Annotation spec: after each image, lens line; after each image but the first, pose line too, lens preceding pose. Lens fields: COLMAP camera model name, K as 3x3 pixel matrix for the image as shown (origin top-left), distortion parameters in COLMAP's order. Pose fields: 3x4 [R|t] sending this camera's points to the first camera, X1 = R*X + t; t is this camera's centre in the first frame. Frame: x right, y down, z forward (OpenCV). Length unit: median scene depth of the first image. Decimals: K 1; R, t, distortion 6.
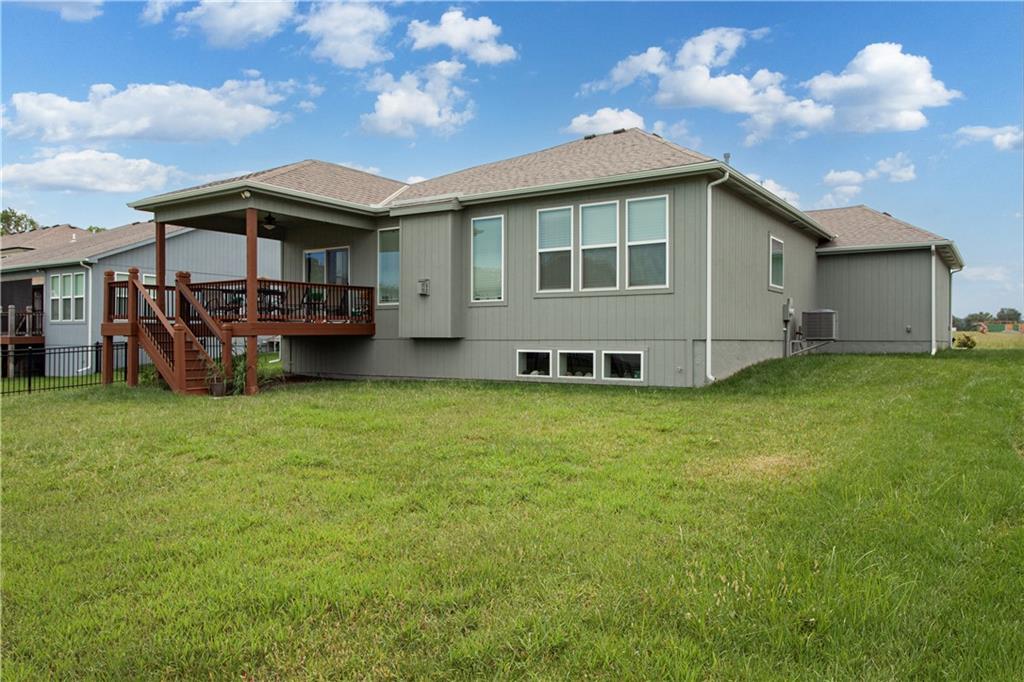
lens RADIAL K [[709.2, 0, 511.4], [0, 709.2, 342.0], [0, 0, 1]] dist [-0.004774, -0.001282]
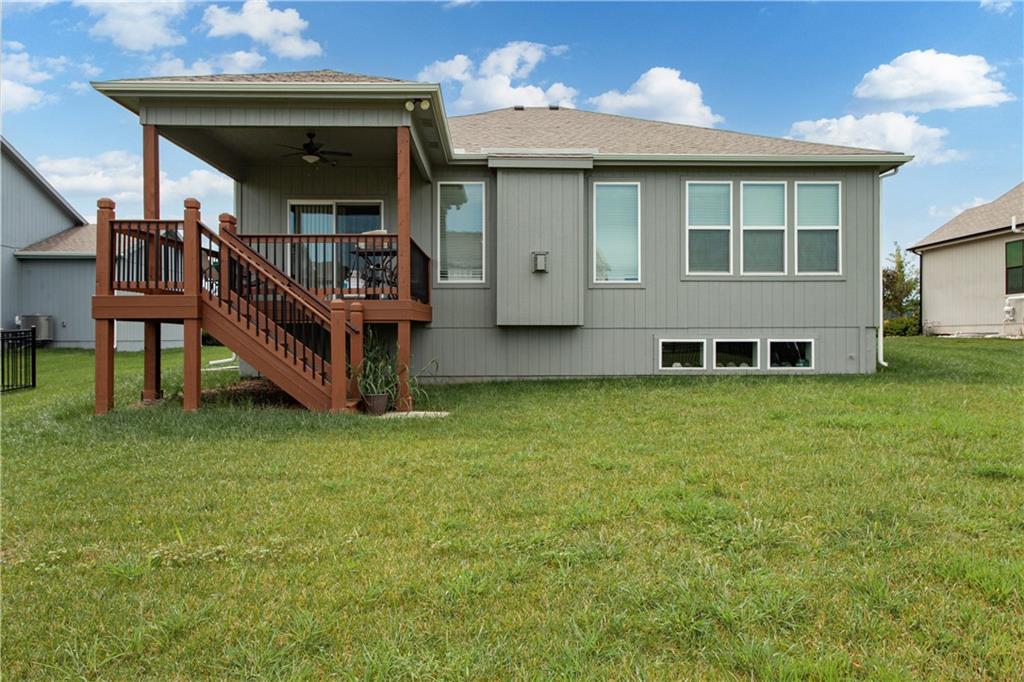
lens RADIAL K [[709.2, 0, 510.5], [0, 709.2, 334.8], [0, 0, 1]] dist [-0.004774, -0.001282]
pose [[0.821502, -0.003731, 0.570193, -0.653769], [0.005516, 0.999984, -0.001405, 0.006028], [-0.570178, 0.004300, 0.821510, 0.397787]]
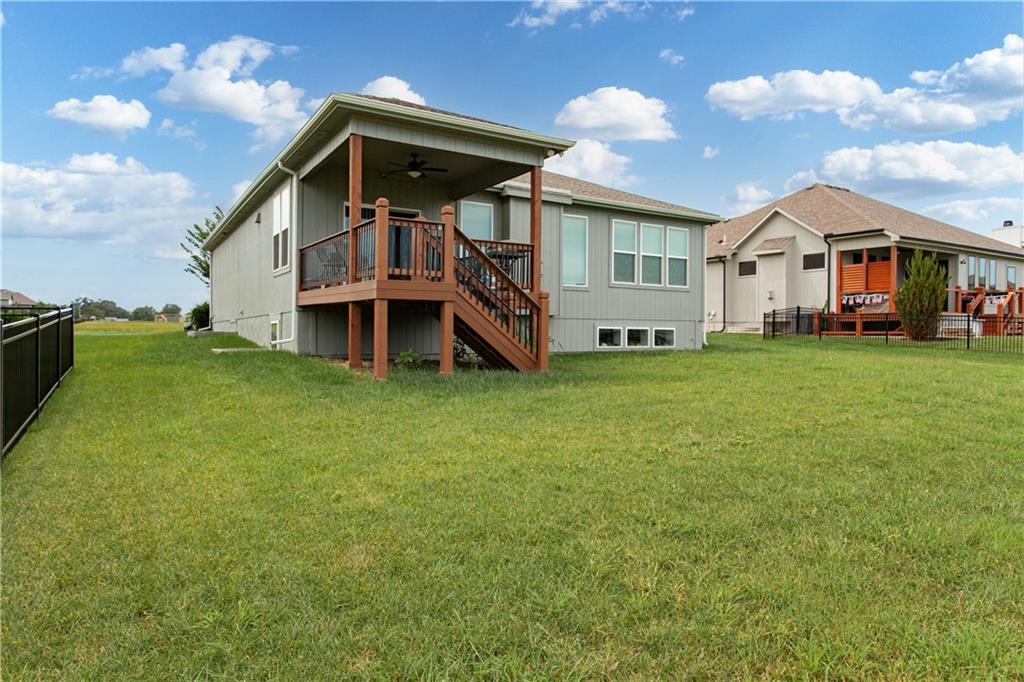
lens RADIAL K [[633.5, 0, 509.3], [0, 633.5, 340.5], [0, 0, 1]] dist [0.003049, -0.001341]
pose [[0.421794, -0.010918, 0.906626, -1.100054], [-0.001736, 0.999916, 0.012849, 0.021393], [-0.906690, -0.006994, 0.421739, 0.683719]]
